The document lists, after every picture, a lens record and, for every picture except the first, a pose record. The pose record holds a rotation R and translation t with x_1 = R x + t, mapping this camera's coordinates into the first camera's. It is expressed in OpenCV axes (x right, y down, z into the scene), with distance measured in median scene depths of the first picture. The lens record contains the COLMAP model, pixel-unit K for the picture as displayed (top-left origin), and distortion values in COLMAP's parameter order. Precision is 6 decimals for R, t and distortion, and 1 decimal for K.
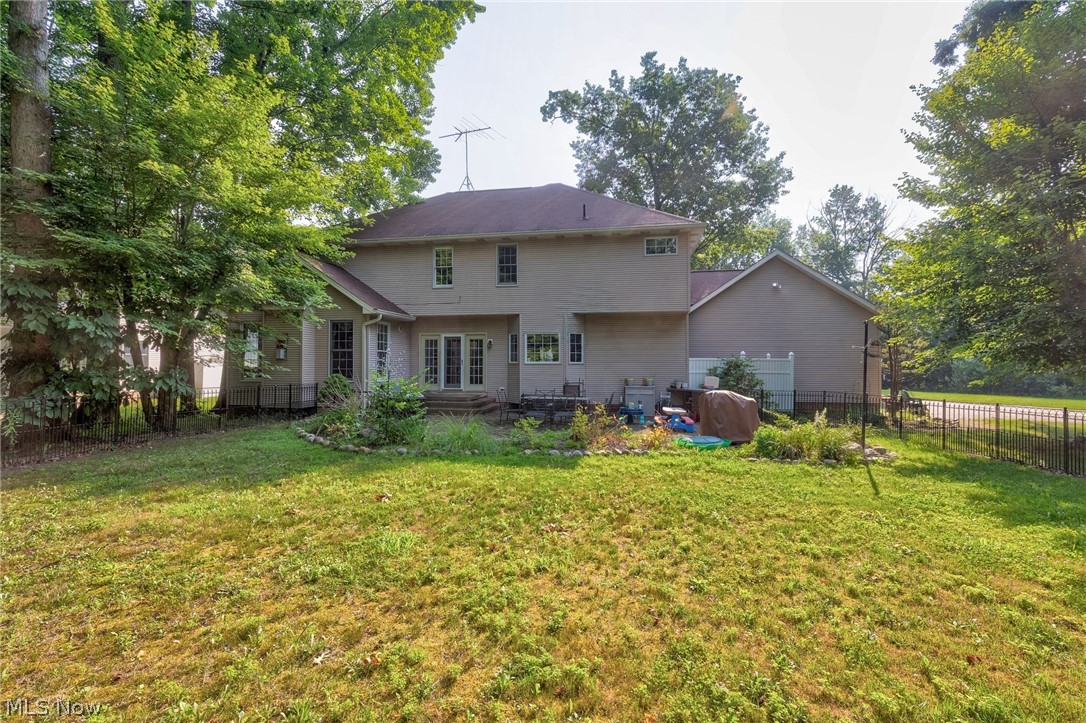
lens RADIAL K [[495.7, 0, 543.0], [0, 495.7, 354.4], [0, 0, 1]] dist [0.001238, -0.000033]
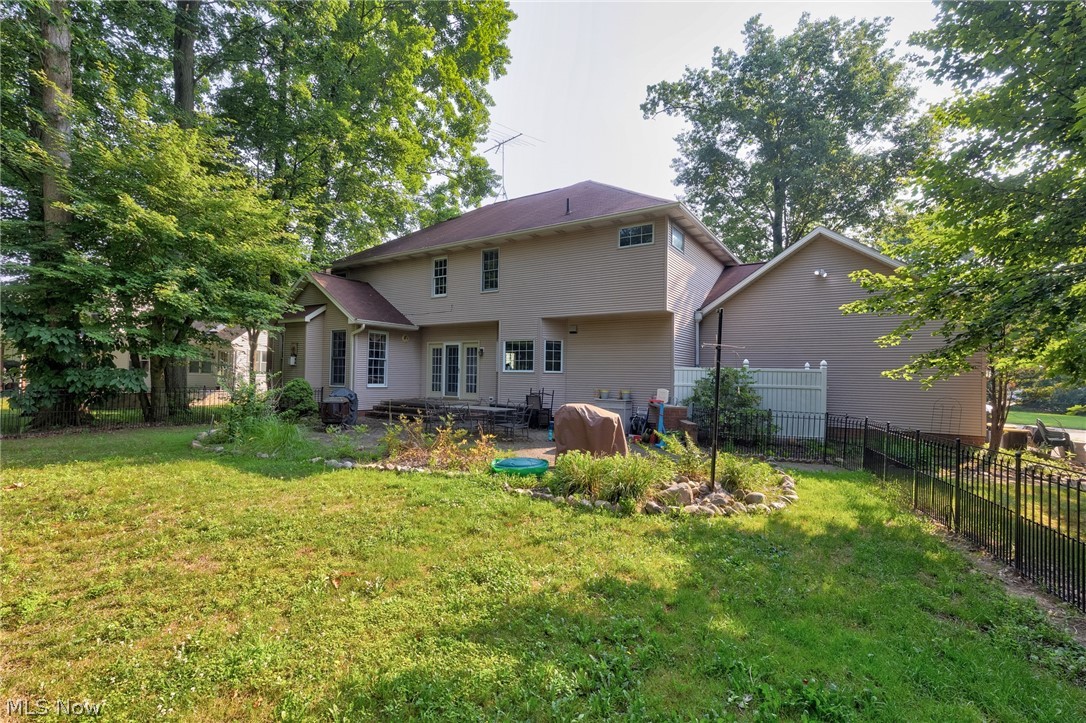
lens RADIAL K [[490.5, 0, 543.0], [0, 490.5, 361.5], [0, 0, 1]] dist [0.003115, -0.000080]
pose [[0.926434, 0.002322, -0.376451, 0.366146], [-0.007711, 0.999888, -0.012811, 0.009012], [0.376379, 0.014772, 0.926348, 0.145047]]
